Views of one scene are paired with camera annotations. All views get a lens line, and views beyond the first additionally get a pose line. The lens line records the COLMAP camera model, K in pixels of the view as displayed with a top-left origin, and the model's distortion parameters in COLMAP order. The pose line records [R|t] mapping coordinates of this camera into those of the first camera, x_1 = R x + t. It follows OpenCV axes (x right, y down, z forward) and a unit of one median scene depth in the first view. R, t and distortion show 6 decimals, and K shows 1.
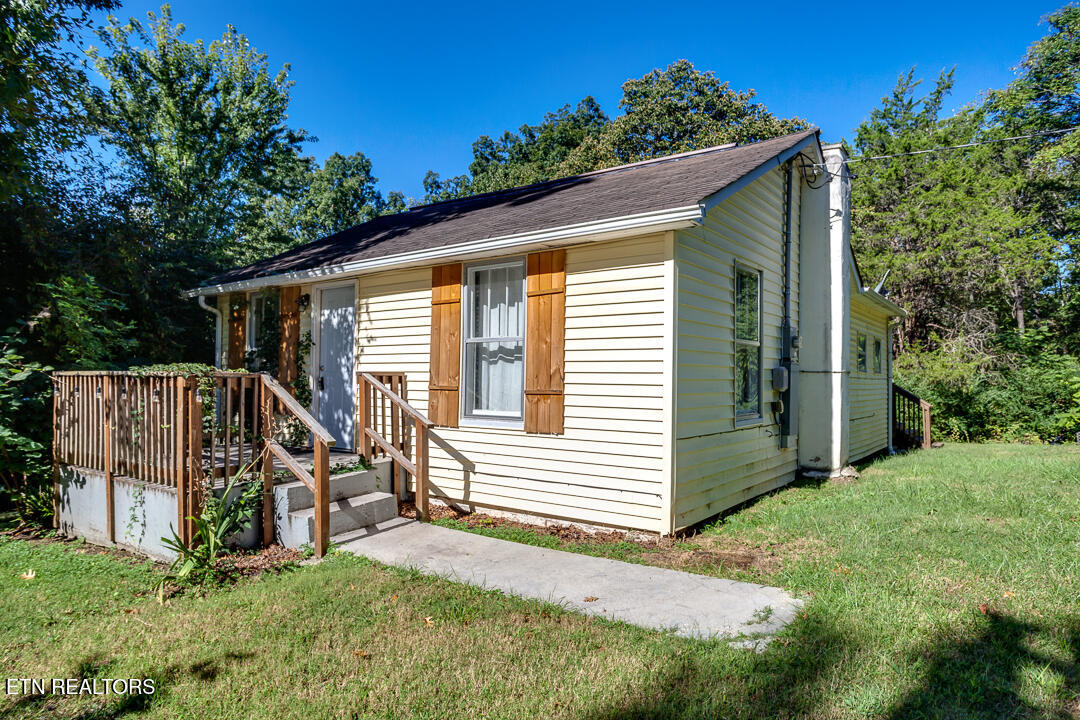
lens RADIAL K [[659.6, 0, 531.3], [0, 659.6, 366.8], [0, 0, 1]] dist [-0.039568, 0.035200]
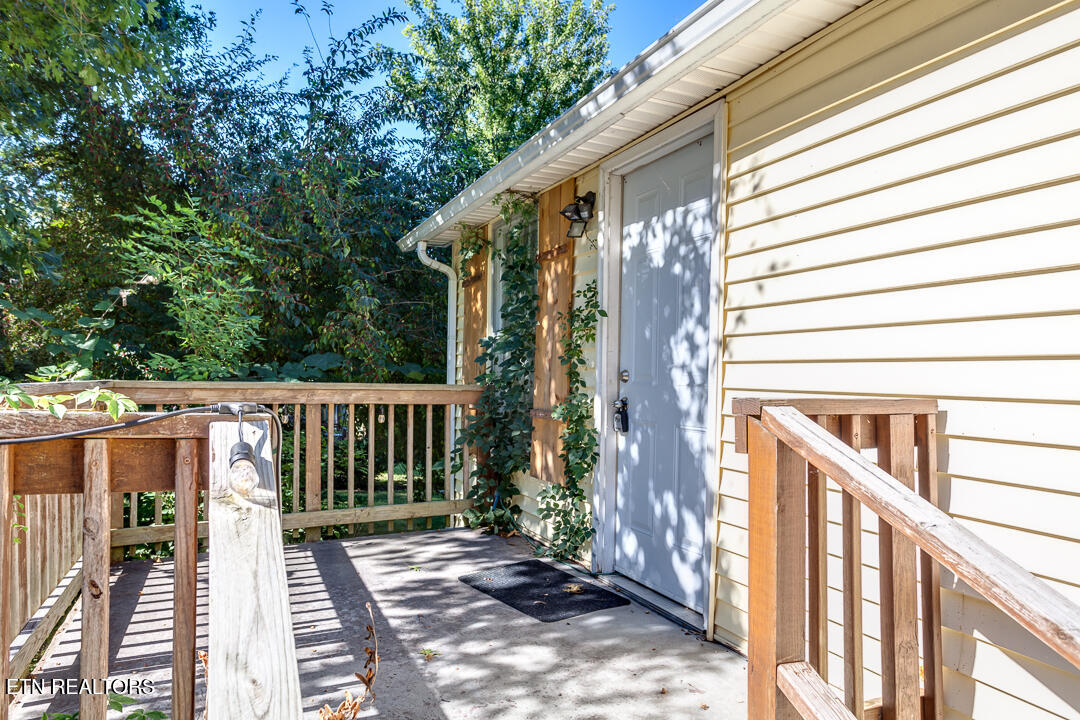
lens RADIAL K [[668.4, 0, 511.2], [0, 668.4, 370.9], [0, 0, 1]] dist [-0.038551, 0.033373]
pose [[0.865755, 0.002217, -0.500463, -0.185361], [-0.001319, 0.999997, 0.002149, -0.001494], [0.500466, -0.001201, 0.865755, 0.647204]]
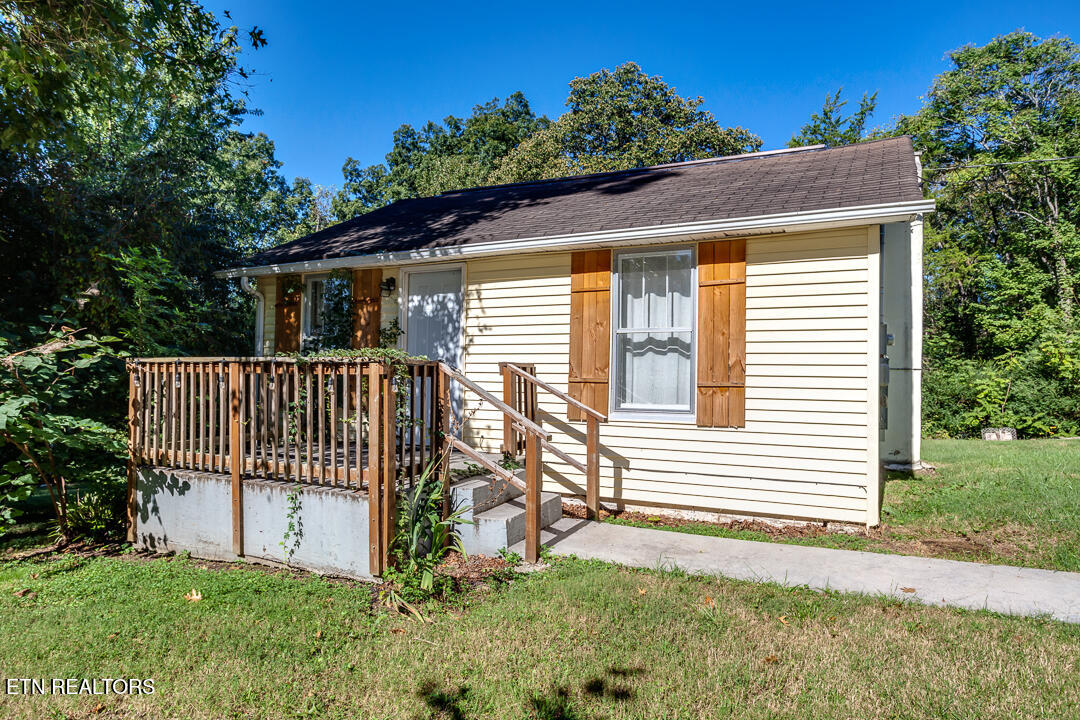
lens RADIAL K [[668.4, 0, 511.2], [0, 668.4, 370.9], [0, 0, 1]] dist [-0.038551, 0.033373]
pose [[0.986080, 0.010391, 0.165948, -0.344973], [-0.011151, 0.999931, 0.003650, 0.013707], [-0.165899, -0.005450, 0.986128, 0.061043]]
